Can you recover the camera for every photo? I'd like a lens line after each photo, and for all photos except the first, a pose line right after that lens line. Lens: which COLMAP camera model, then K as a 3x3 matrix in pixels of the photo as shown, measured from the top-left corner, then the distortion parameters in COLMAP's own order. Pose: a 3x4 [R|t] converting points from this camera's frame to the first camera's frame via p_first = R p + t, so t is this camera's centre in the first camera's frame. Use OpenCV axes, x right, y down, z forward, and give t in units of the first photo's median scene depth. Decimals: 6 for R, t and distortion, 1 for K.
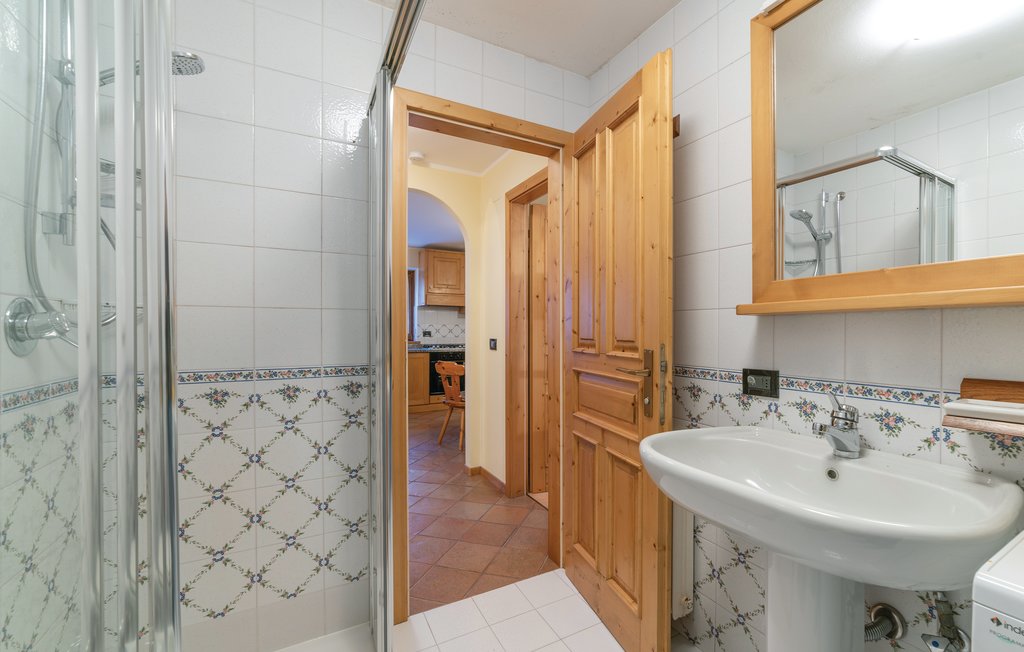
lens RADIAL K [[401.6, 0, 512.7], [0, 401.6, 329.3], [0, 0, 1]] dist [-0.002276, -0.000148]
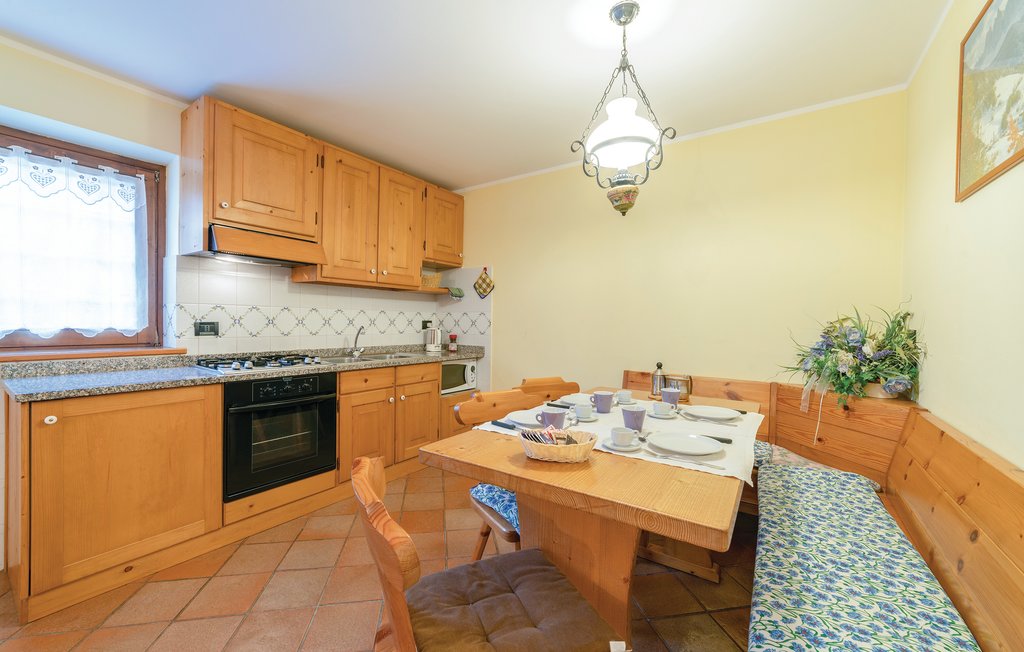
lens RADIAL K [[401.6, 0, 512.2], [0, 401.6, 325.0], [0, 0, 1]] dist [-0.002276, -0.000148]
pose [[0.883862, 0.003027, 0.467739, -0.134113], [-0.007445, 0.999943, 0.007596, 0.002298], [-0.467689, -0.010196, 0.883834, 0.517551]]
